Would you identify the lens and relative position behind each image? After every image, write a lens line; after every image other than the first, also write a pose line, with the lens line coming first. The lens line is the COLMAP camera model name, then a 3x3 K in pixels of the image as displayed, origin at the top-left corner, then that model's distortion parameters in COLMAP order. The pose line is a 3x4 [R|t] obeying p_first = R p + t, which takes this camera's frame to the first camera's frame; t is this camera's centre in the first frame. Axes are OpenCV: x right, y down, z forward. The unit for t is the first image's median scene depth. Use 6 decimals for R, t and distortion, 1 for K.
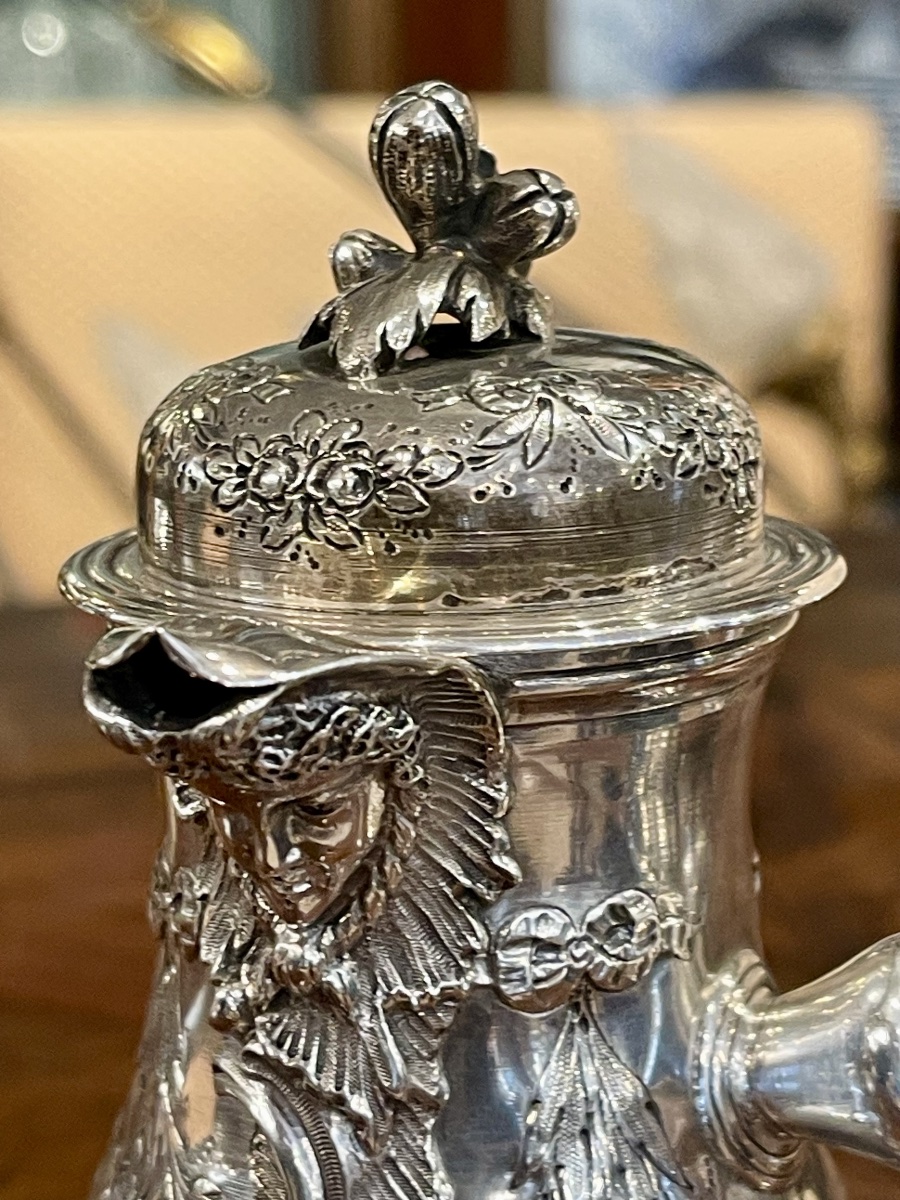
lens RADIAL K [[2784.9, 0, 450.0], [0, 2784.9, 600.0], [0, 0, 1]] dist [0.156812, 0.163499]
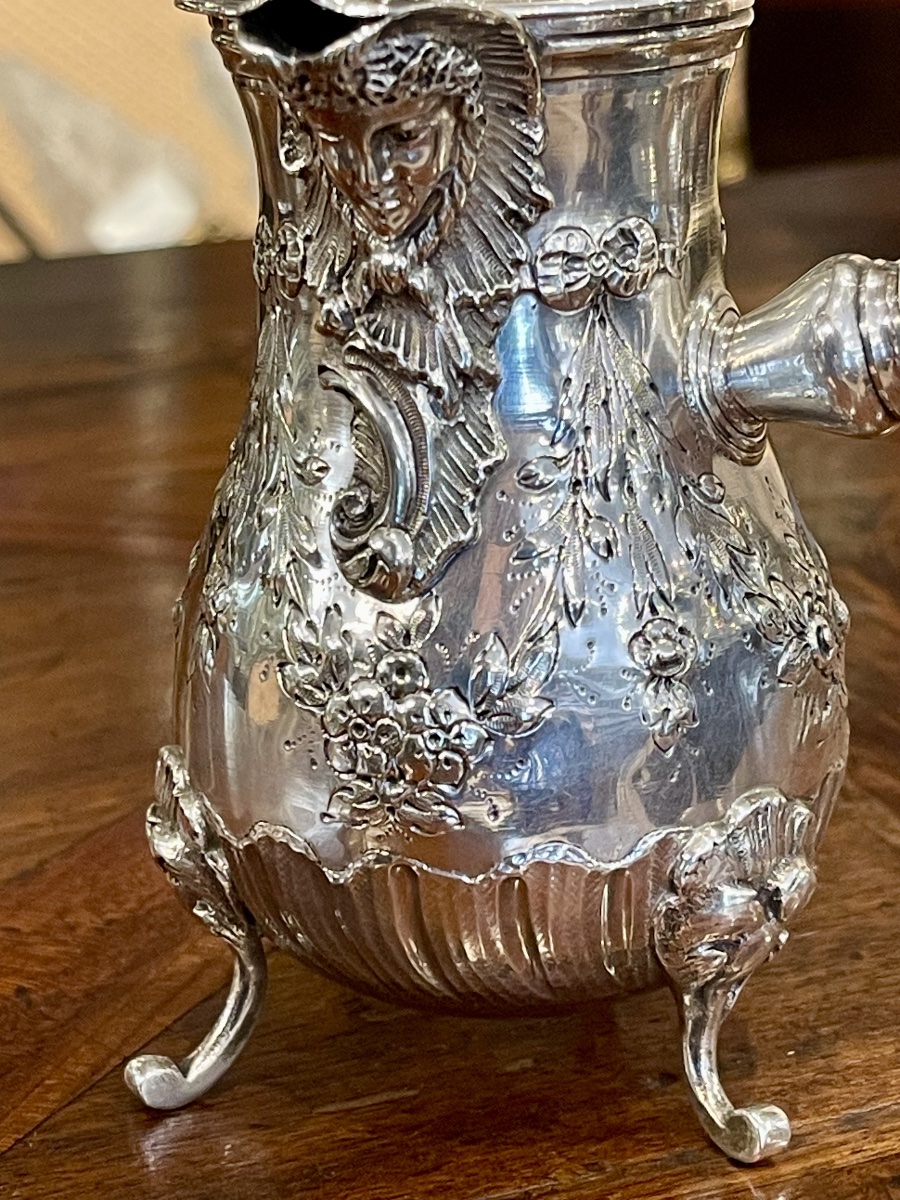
lens RADIAL K [[2784.9, 0, 450.0], [0, 2784.9, 600.0], [0, 0, 1]] dist [0.156812, 0.163499]
pose [[0.998074, -0.037219, 0.049635, -0.095892], [0.033873, 0.997203, 0.066622, 0.196610], [-0.051976, -0.064813, 0.996543, -0.321697]]
